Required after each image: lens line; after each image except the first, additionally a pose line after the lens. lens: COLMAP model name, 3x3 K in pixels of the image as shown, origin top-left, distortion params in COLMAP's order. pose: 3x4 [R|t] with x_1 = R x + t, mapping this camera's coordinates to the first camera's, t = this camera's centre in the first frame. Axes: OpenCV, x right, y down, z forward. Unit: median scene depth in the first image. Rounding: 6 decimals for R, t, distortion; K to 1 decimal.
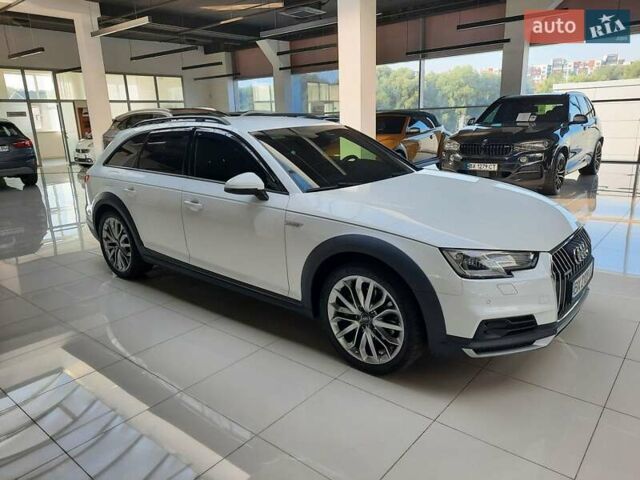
lens RADIAL K [[466.8, 0, 320.0], [0, 466.8, 240.0], [0, 0, 1]] dist [0.012352, 0.000160]
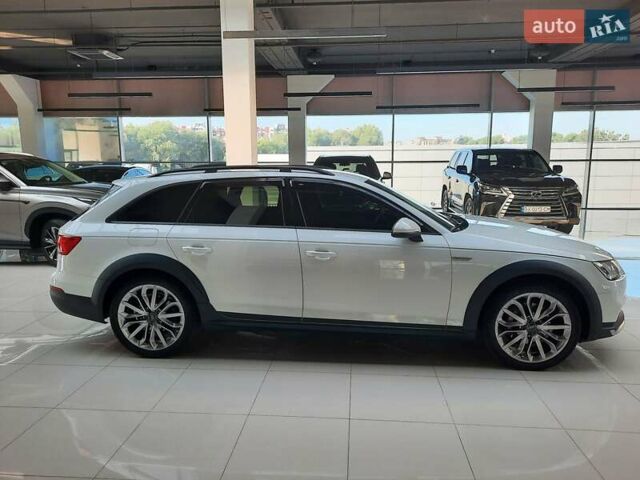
lens RADIAL K [[466.8, 0, 320.0], [0, 466.8, 240.0], [0, 0, 1]] dist [0.012352, 0.000160]
pose [[0.812974, -0.060705, 0.579128, -0.679579], [0.124082, 0.989769, -0.070435, -0.029141], [-0.568927, 0.129121, 0.812188, 0.161911]]
